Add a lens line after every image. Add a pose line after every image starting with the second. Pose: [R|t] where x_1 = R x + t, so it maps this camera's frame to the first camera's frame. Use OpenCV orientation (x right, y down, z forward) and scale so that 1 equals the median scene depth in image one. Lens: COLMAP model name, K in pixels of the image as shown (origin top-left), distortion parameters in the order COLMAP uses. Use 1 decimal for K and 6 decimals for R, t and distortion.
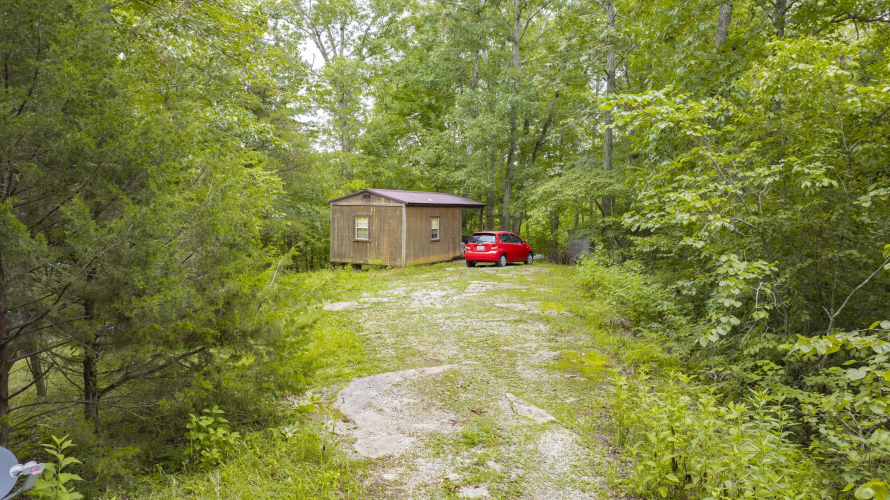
lens RADIAL K [[636.6, 0, 445.3], [0, 636.6, 252.2], [0, 0, 1]] dist [-0.002915, -0.000576]
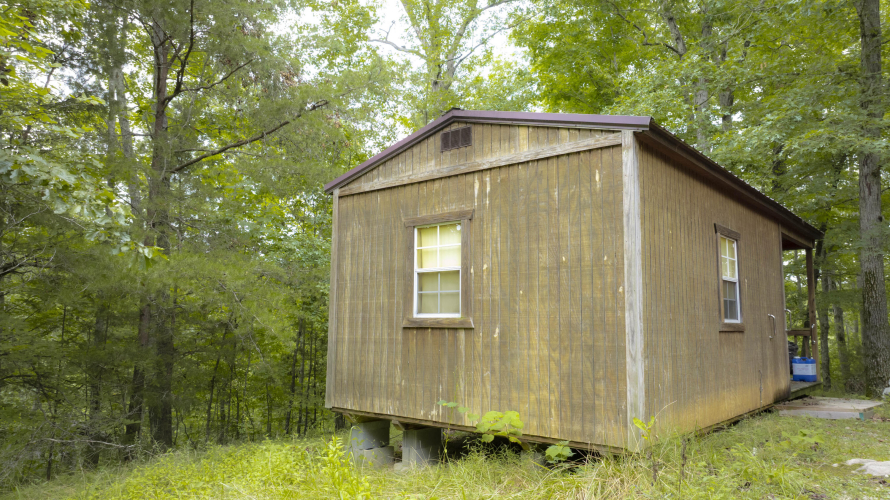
lens RADIAL K [[636.6, 0, 449.8], [0, 636.6, 251.2], [0, 0, 1]] dist [-0.002915, -0.000576]
pose [[0.979297, -0.032466, -0.199809, -0.078325], [-0.005599, 0.982333, -0.187057, -0.000236], [0.202352, 0.184304, 0.961814, 0.769556]]
